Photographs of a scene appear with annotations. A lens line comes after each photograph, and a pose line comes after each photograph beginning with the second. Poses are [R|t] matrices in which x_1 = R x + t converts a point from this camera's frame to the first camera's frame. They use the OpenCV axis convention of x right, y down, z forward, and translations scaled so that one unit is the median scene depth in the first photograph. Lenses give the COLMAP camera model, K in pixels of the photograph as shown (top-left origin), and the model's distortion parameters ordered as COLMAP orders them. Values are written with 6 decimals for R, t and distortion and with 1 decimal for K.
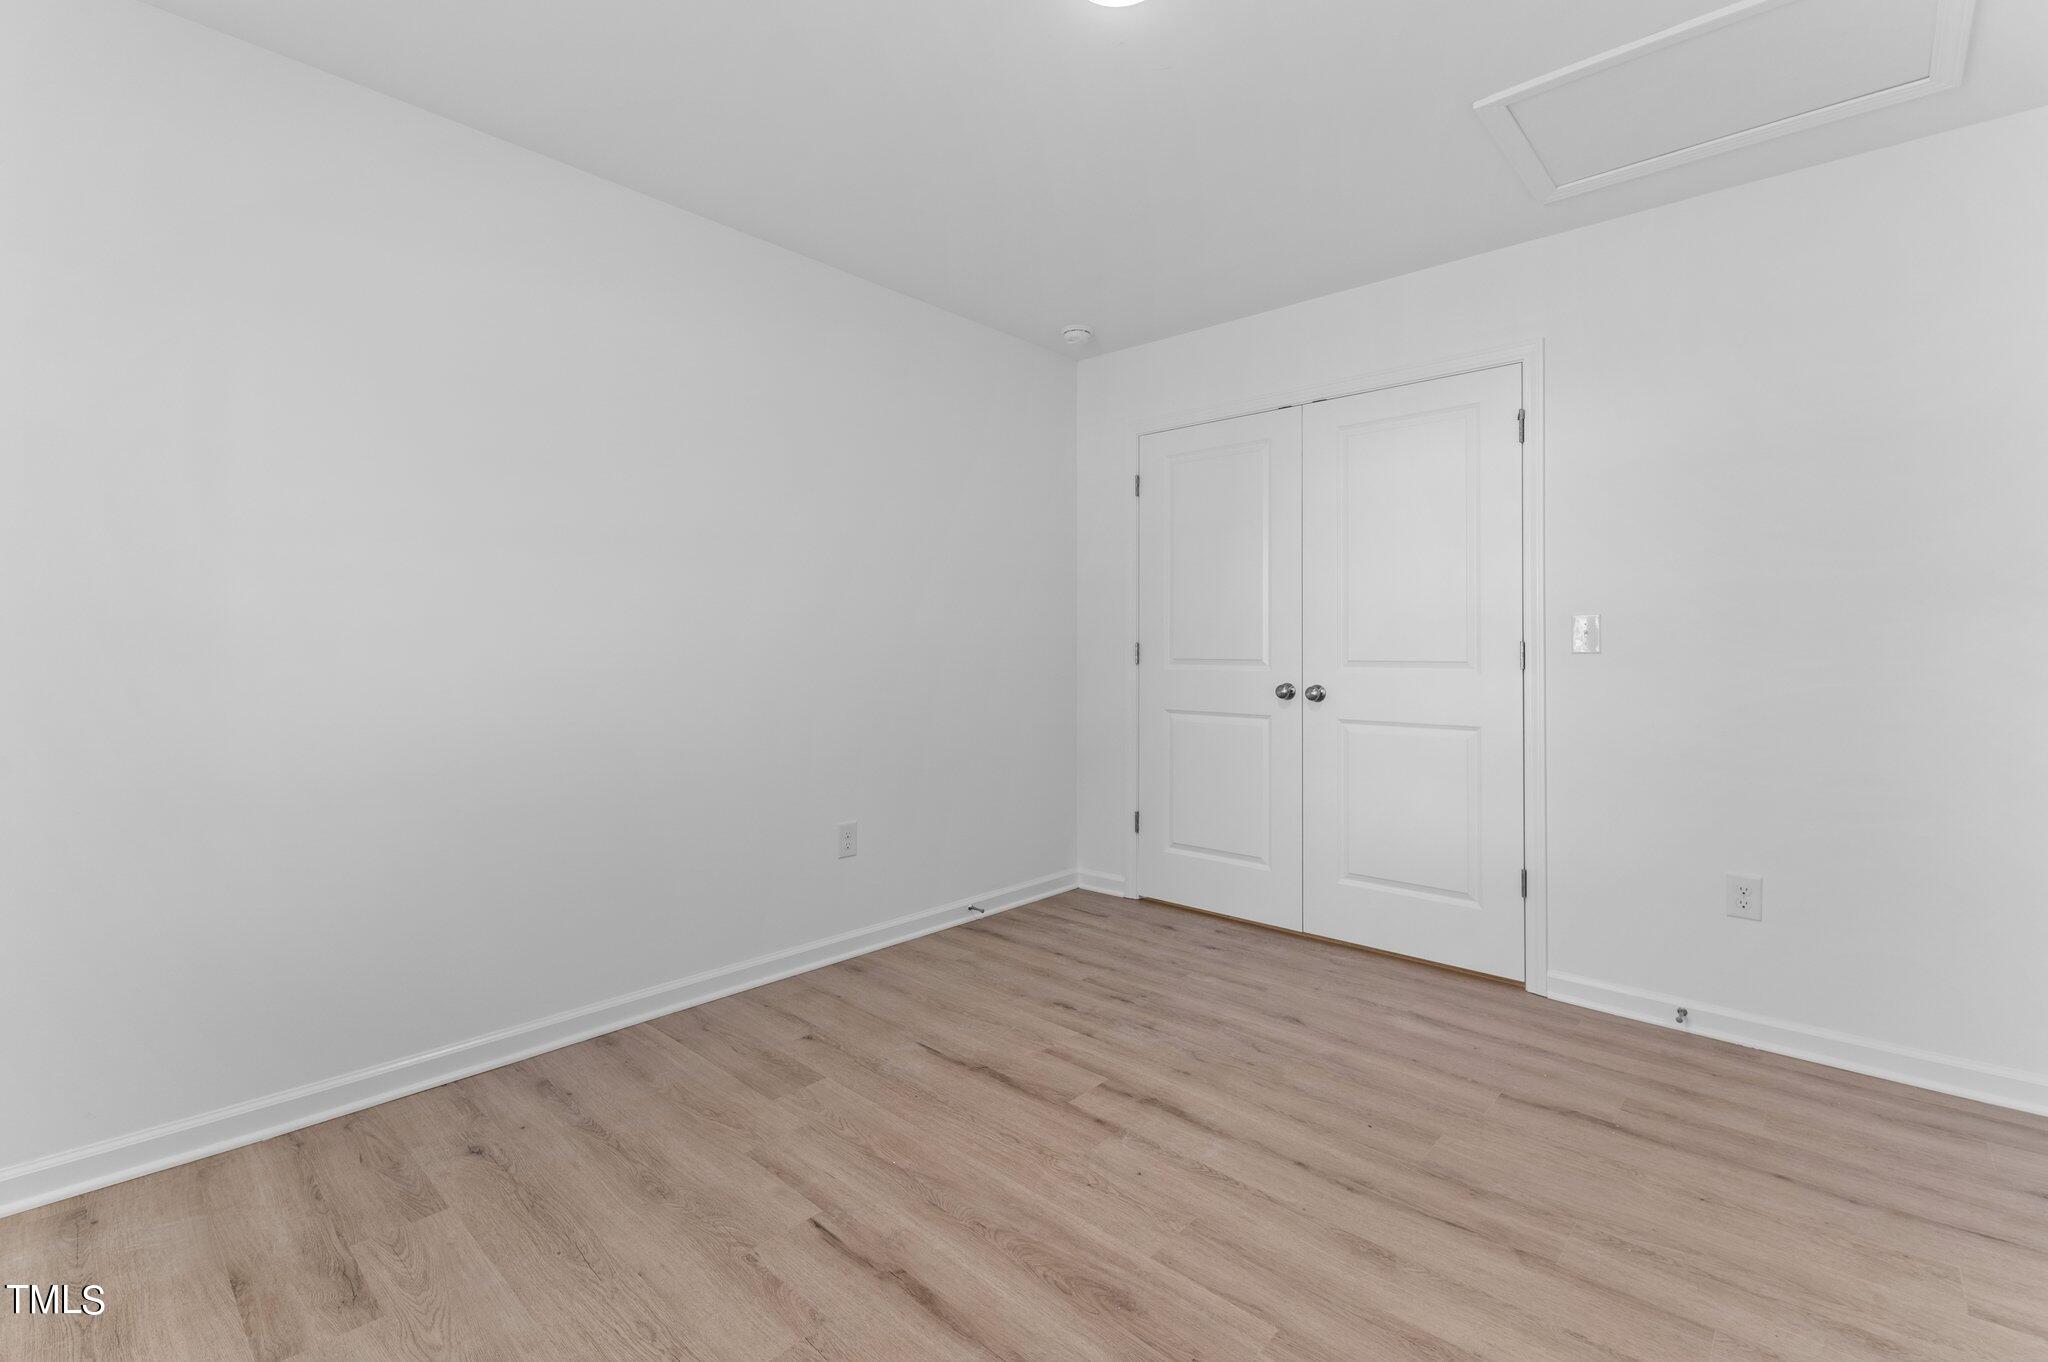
lens RADIAL K [[888.9, 0, 1020.9], [0, 888.9, 668.1], [0, 0, 1]] dist [0.002371, -0.008443]
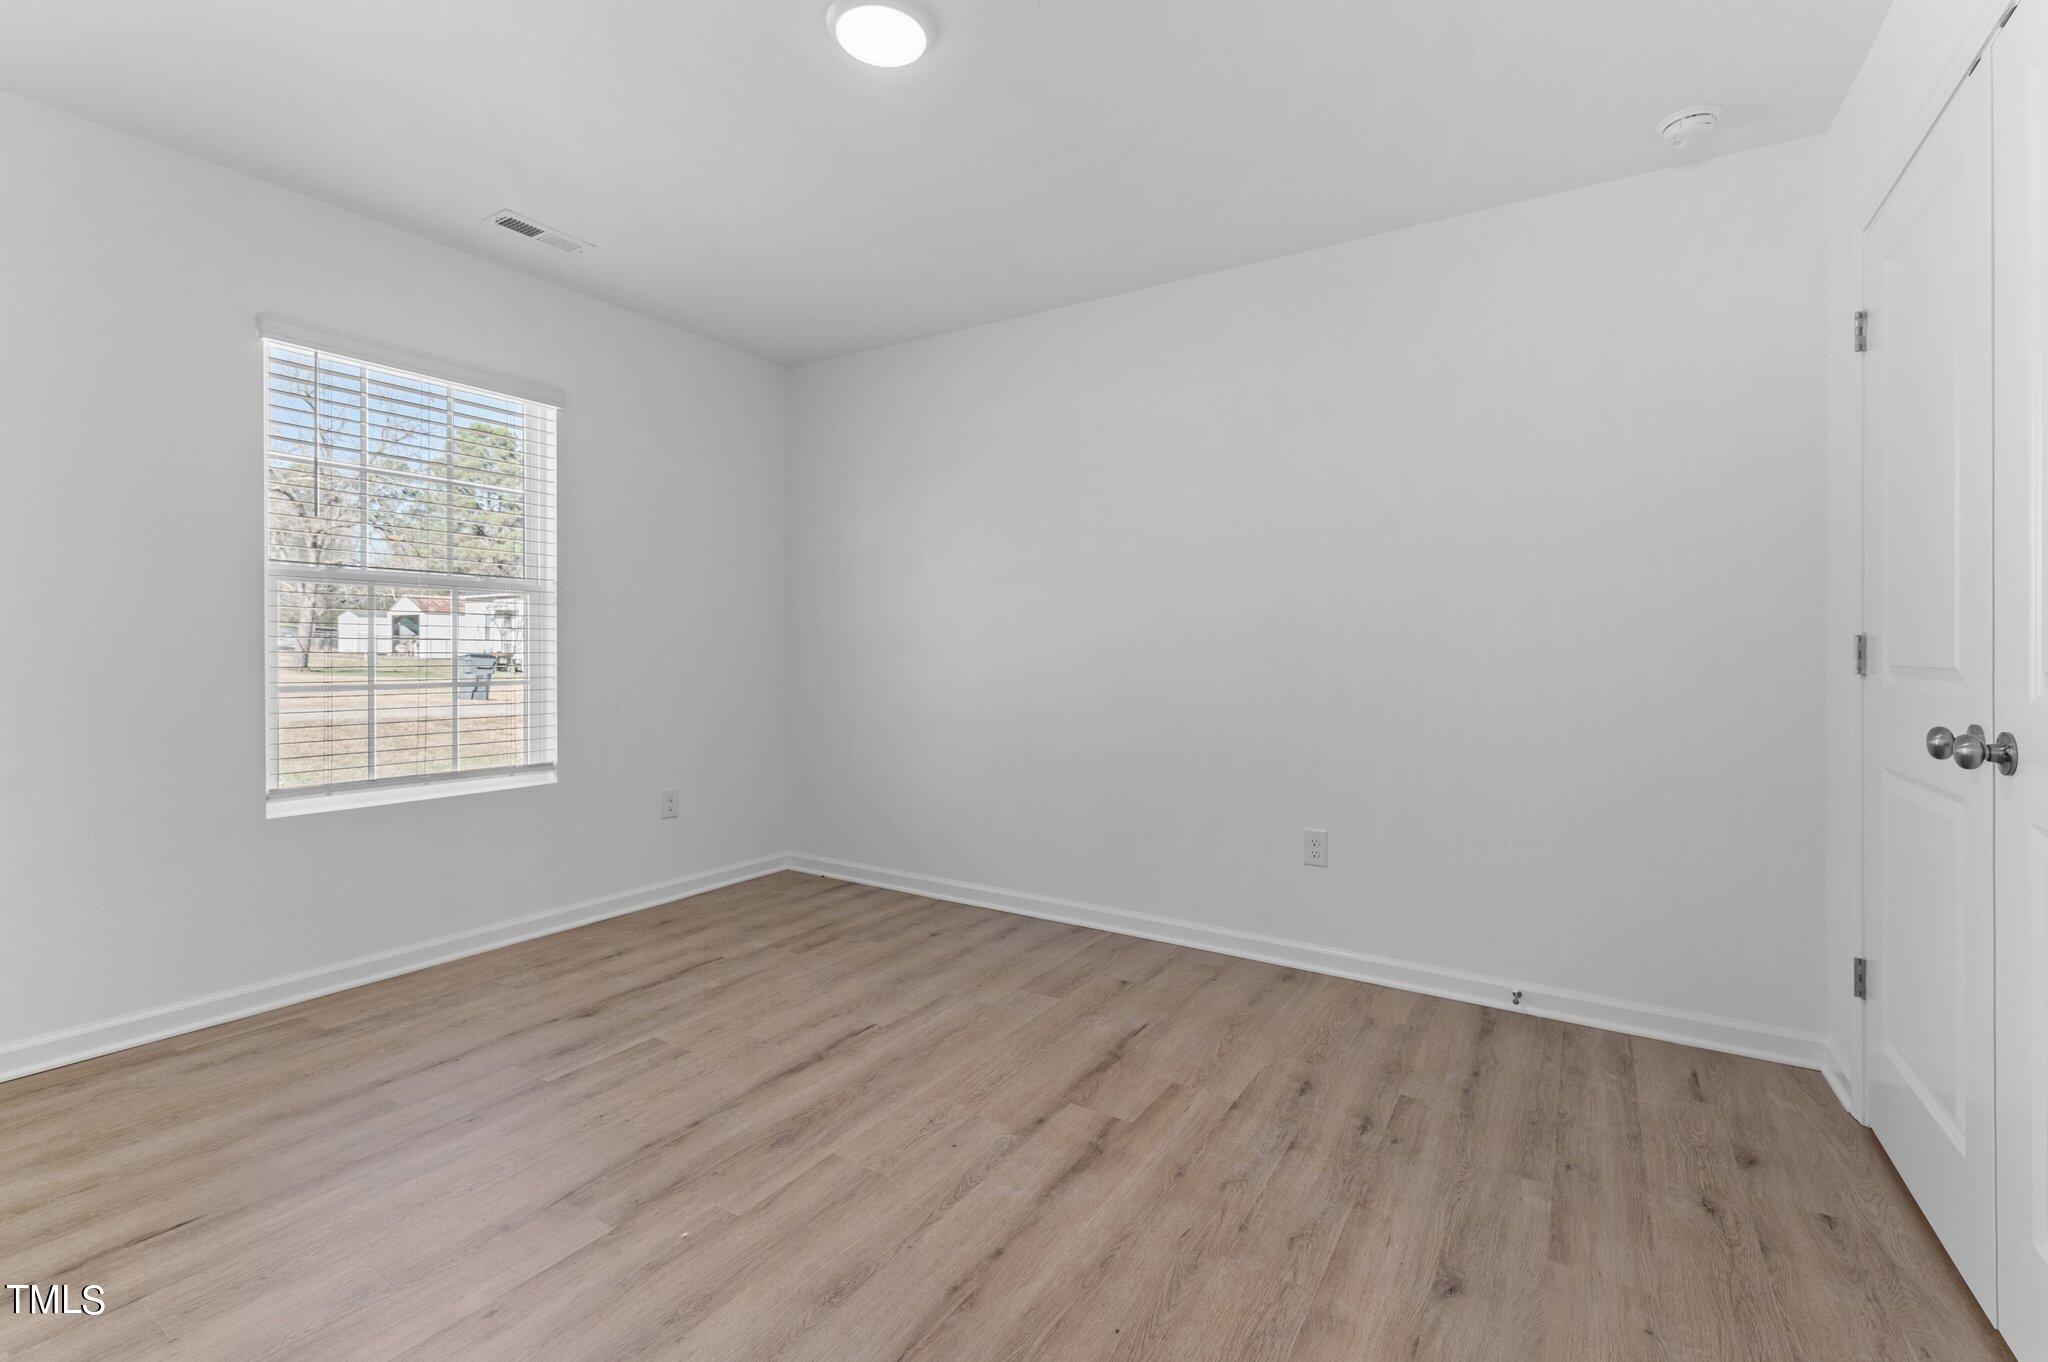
lens RADIAL K [[888.9, 0, 1020.9], [0, 888.9, 668.1], [0, 0, 1]] dist [0.002371, -0.008443]
pose [[0.184329, 0.020392, -0.982653, 0.942184], [-0.030591, 0.999419, 0.015001, -0.002970], [0.982388, 0.027295, 0.184846, 0.712180]]
